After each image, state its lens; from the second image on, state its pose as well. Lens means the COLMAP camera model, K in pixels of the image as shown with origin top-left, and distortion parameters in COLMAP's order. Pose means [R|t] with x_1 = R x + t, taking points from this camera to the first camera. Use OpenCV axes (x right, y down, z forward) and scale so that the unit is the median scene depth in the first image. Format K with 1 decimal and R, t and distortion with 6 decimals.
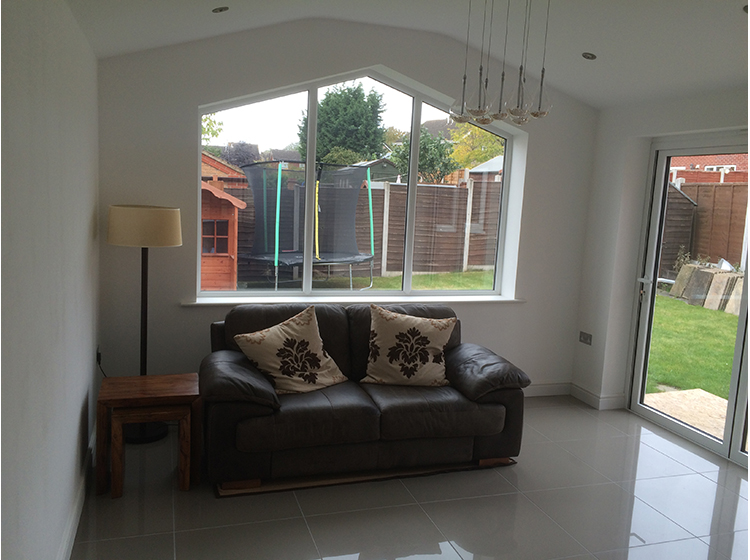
lens RADIAL K [[636.4, 0, 368.1], [0, 636.4, 282.7], [0, 0, 1]] dist [0.070322, -0.079554]
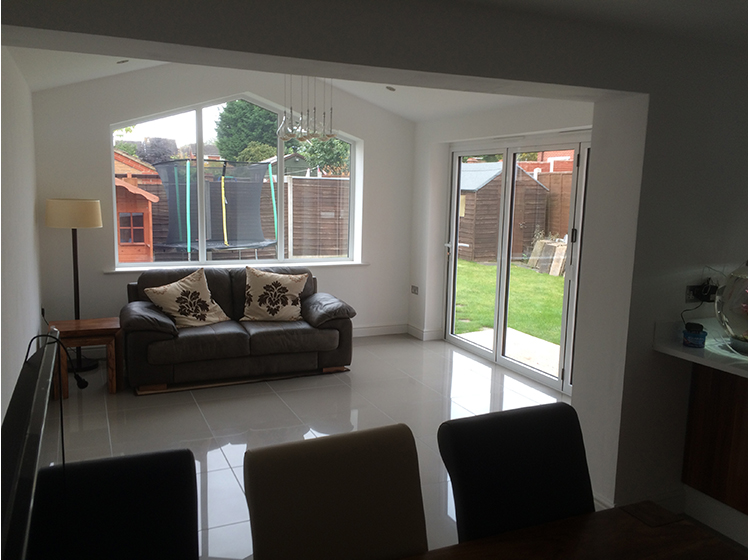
lens RADIAL K [[636.4, 0, 368.1], [0, 636.4, 282.7], [0, 0, 1]] dist [0.070322, -0.079554]
pose [[0.993138, -0.038572, 0.110401, 0.094763], [0.037253, 0.999208, 0.013980, 0.050299], [-0.110853, -0.009771, 0.993789, -0.349534]]
